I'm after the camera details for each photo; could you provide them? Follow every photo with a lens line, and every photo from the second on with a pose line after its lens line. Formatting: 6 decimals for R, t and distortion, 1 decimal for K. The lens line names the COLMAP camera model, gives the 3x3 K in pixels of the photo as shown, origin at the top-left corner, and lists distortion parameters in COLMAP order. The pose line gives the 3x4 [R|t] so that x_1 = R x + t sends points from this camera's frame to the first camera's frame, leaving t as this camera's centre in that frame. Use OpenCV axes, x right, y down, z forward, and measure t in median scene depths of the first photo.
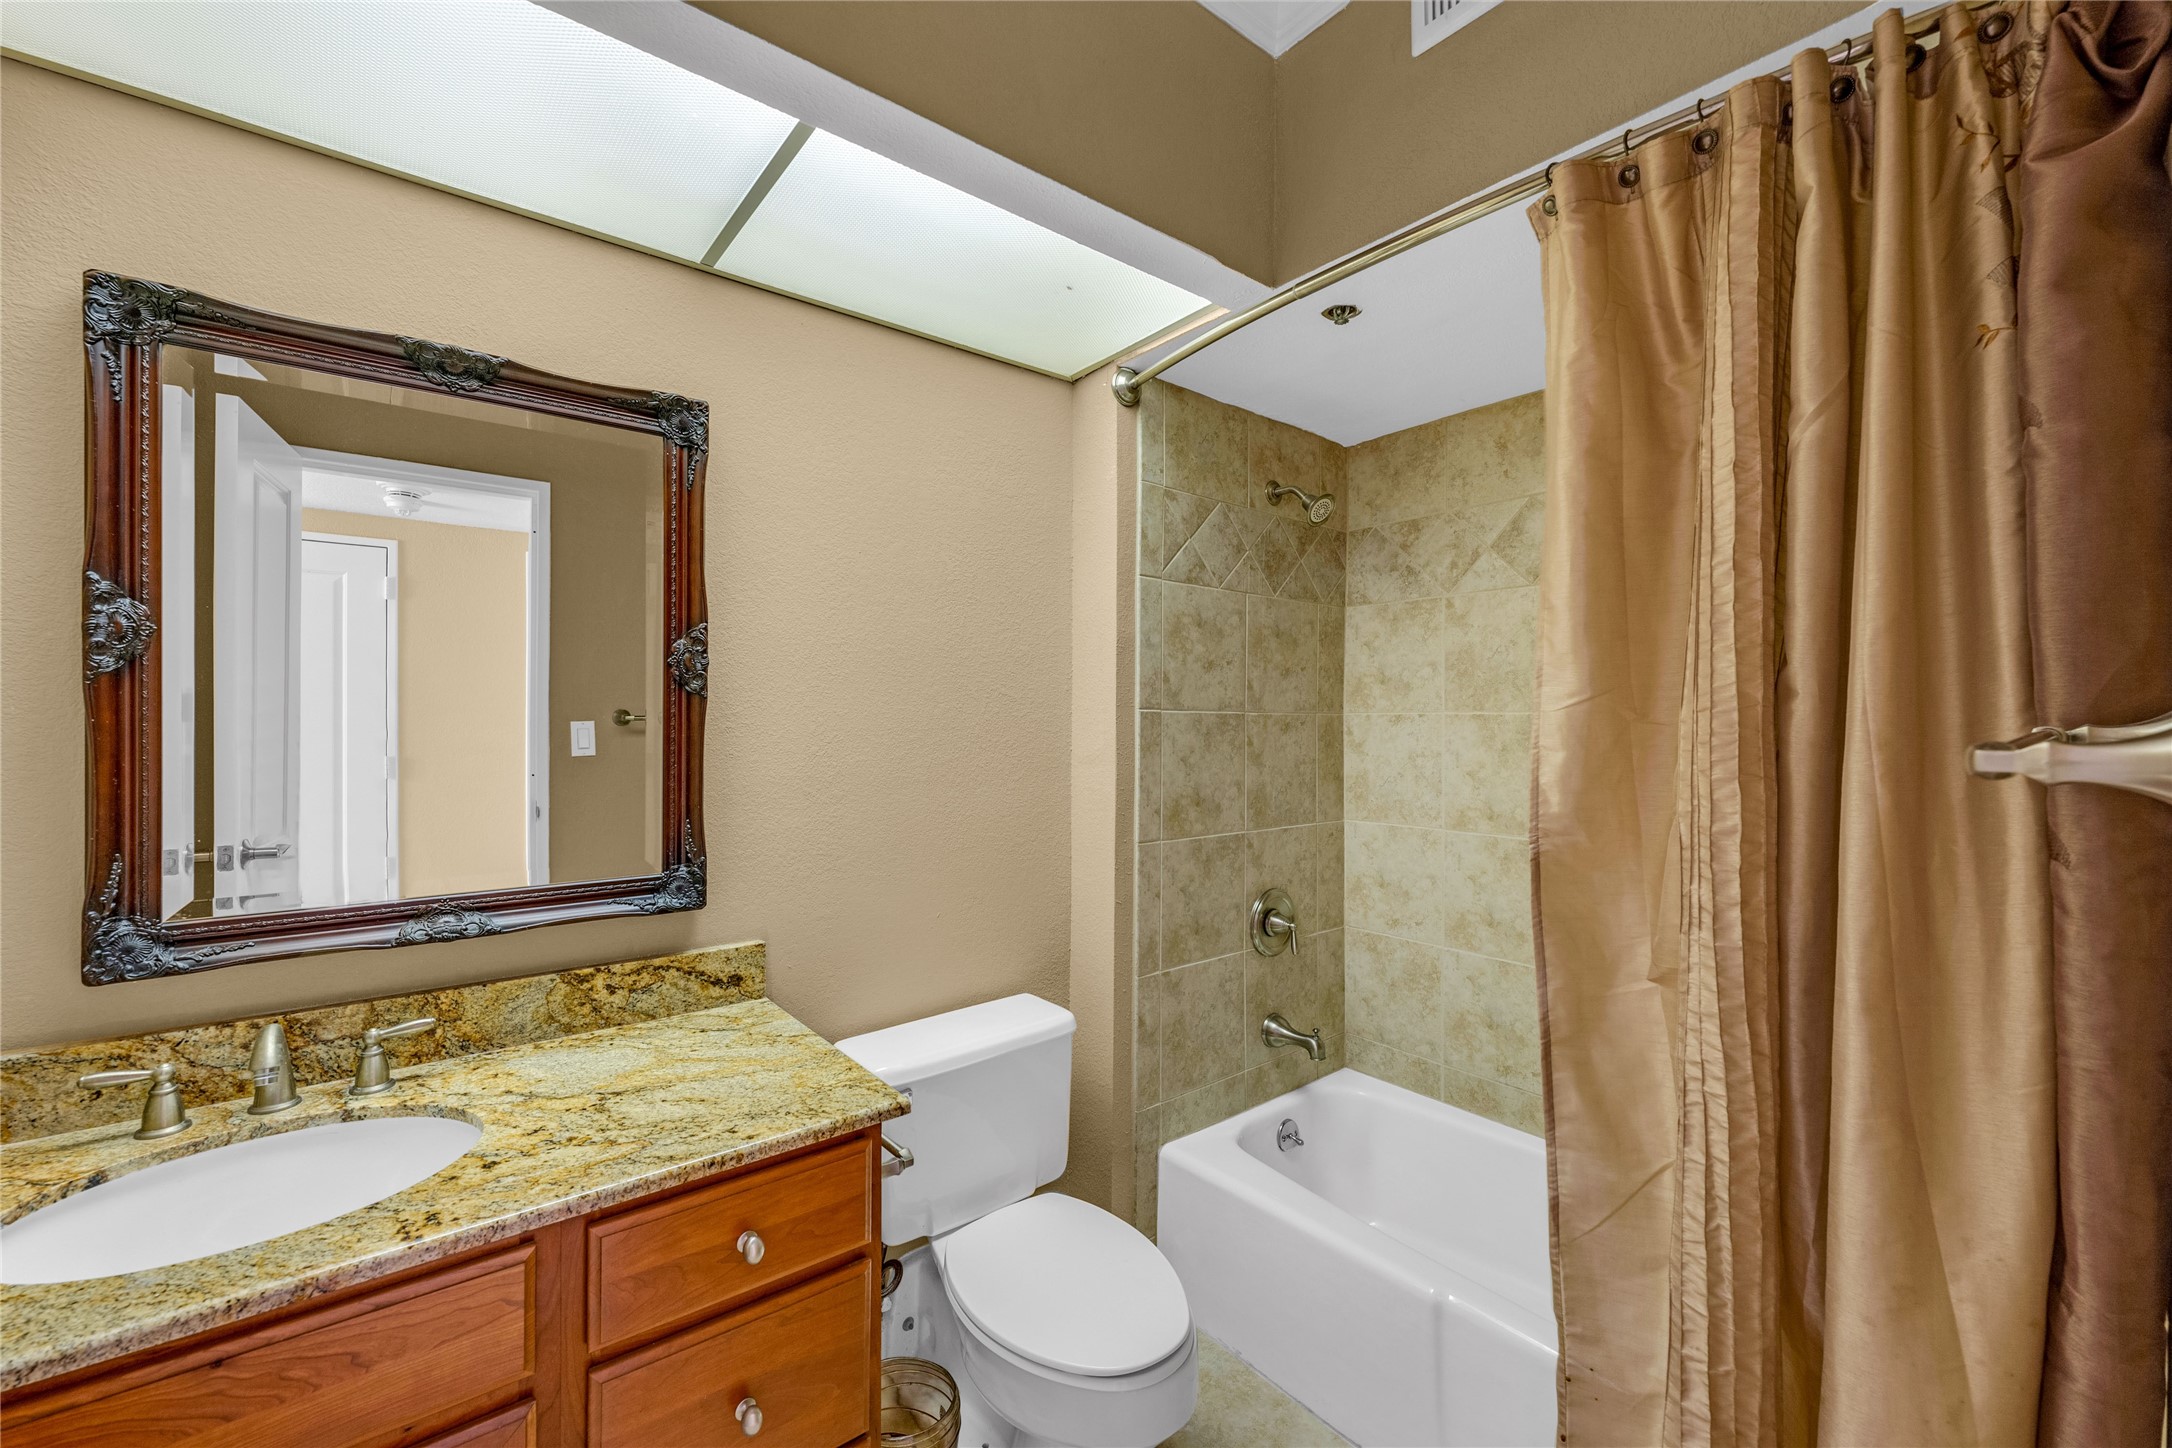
lens RADIAL K [[867.7, 0, 1090.8], [0, 867.7, 718.0], [0, 0, 1]] dist [0.001690, -0.000280]
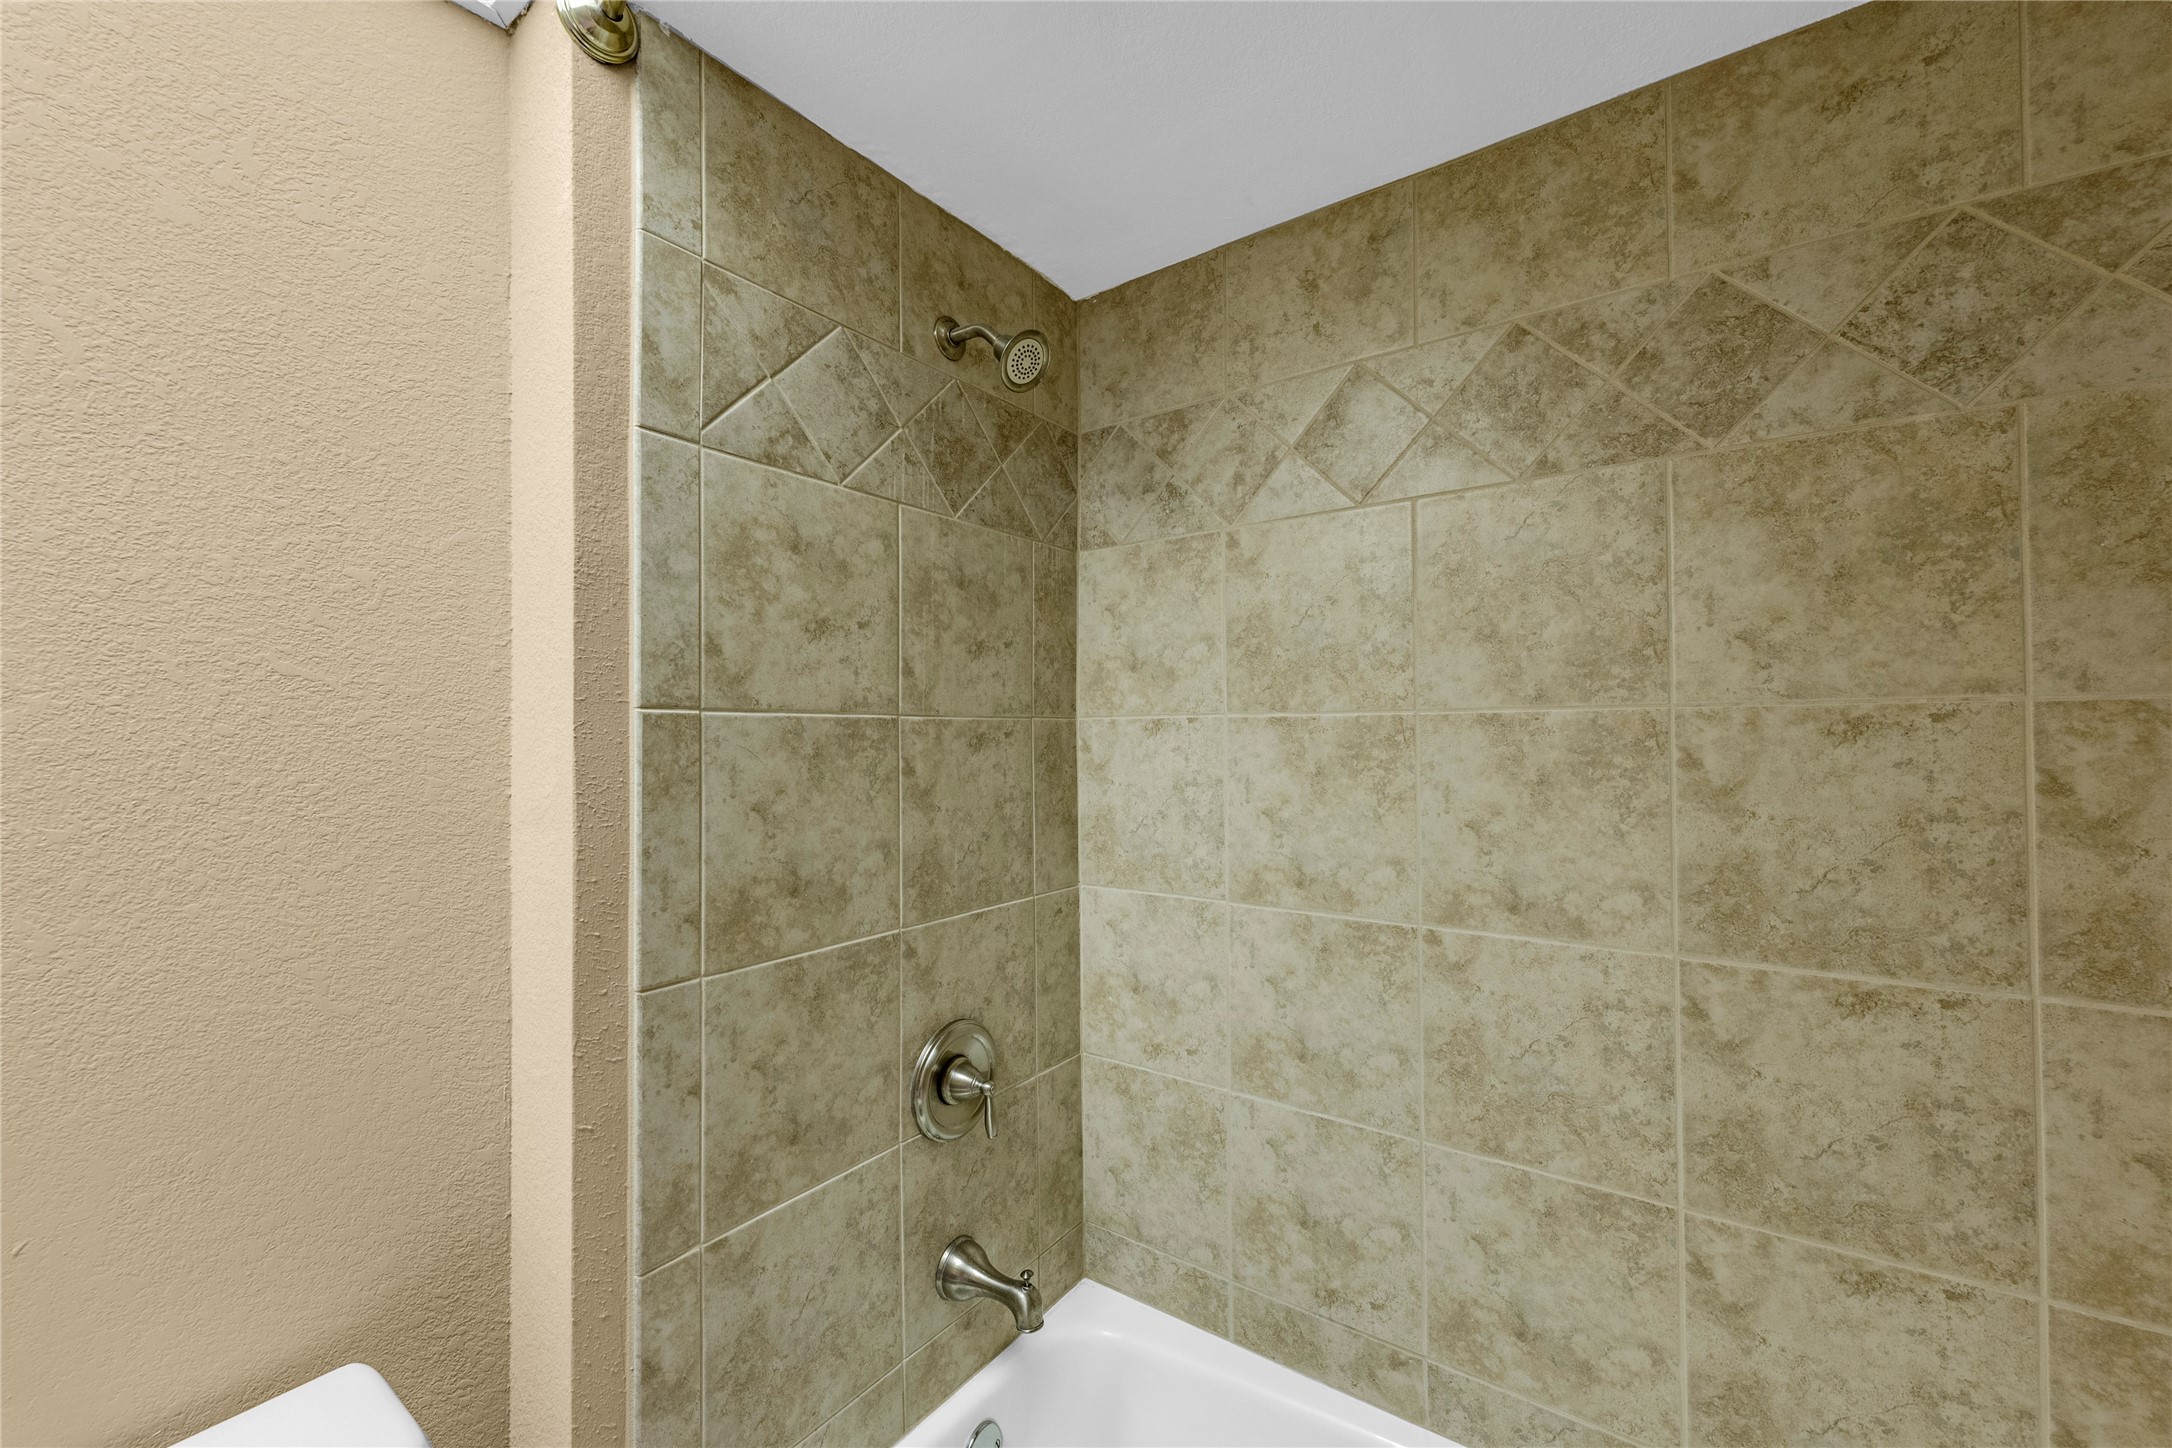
lens RADIAL K [[867.7, 0, 1090.8], [0, 867.7, 718.0], [0, 0, 1]] dist [0.001690, -0.000280]
pose [[0.966206, -0.006387, 0.257693, 0.151103], [0.010091, 0.999864, -0.013054, 0.003287], [-0.257575, 0.015213, 0.966139, 0.420195]]
